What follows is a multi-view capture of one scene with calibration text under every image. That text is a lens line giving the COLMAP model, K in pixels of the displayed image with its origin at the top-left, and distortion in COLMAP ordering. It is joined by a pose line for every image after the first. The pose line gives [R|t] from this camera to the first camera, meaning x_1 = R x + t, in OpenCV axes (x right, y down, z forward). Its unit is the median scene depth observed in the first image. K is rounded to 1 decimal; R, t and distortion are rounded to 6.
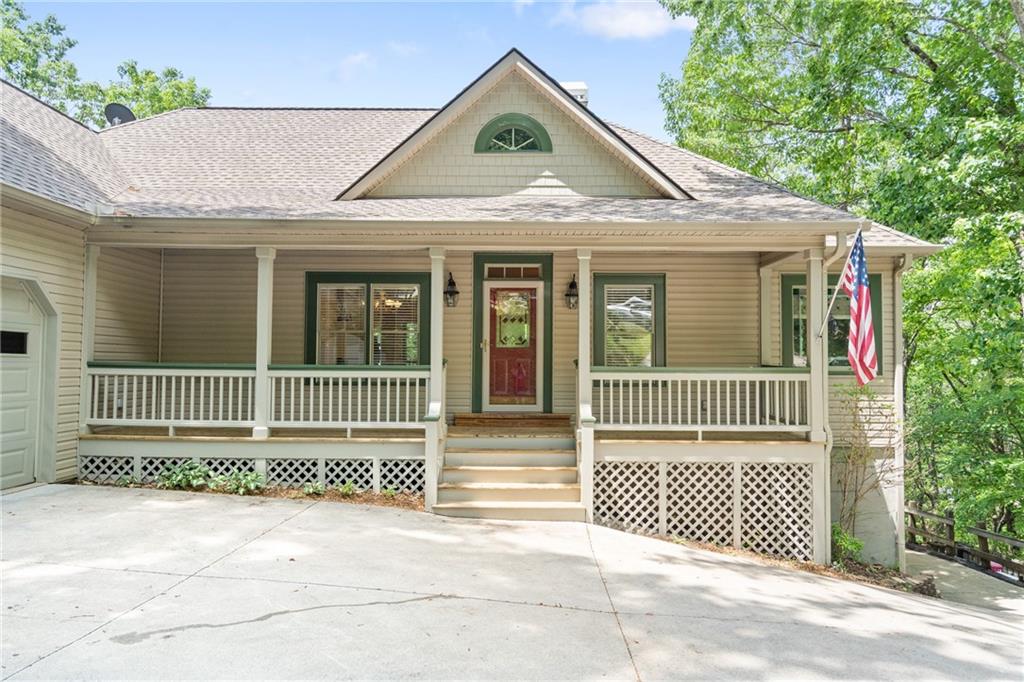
lens RADIAL K [[651.0, 0, 508.9], [0, 651.0, 349.2], [0, 0, 1]] dist [-0.005080, 0.005467]
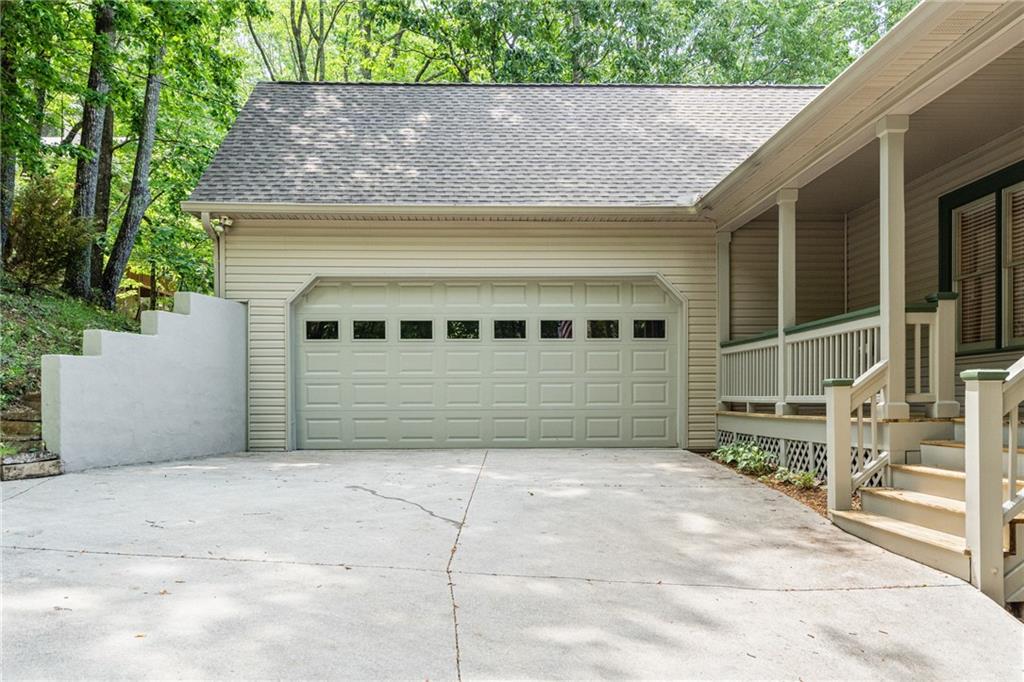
lens RADIAL K [[815.4, 0, 507.8], [0, 815.4, 402.9], [0, 0, 1]] dist [0.006484, 0.001718]
pose [[0.064812, -0.002710, -0.997894, 0.681146], [0.034080, 0.999419, -0.000501, 0.109540], [0.997315, -0.033976, 0.064867, 0.574883]]
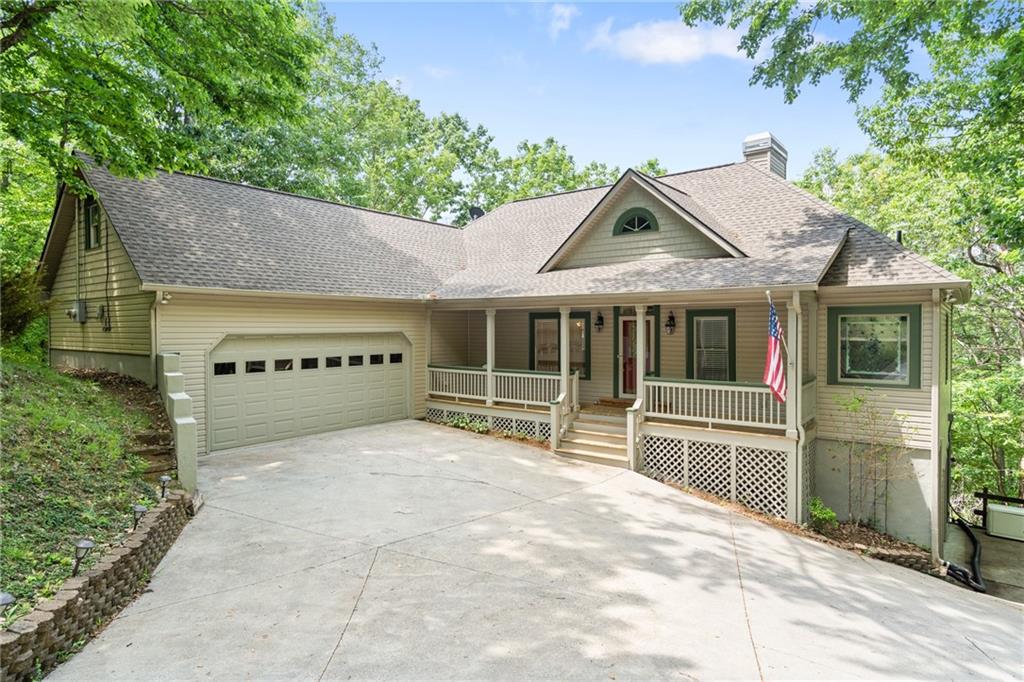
lens RADIAL K [[569.5, 0, 512.0], [0, 569.5, 341.0], [0, 0, 1]] dist [0.001956, 0.000254]
pose [[0.797954, 0.004465, -0.602702, 0.728724], [0.025802, 0.998803, 0.041559, -0.132876], [0.602166, -0.048713, 0.796884, -0.339292]]
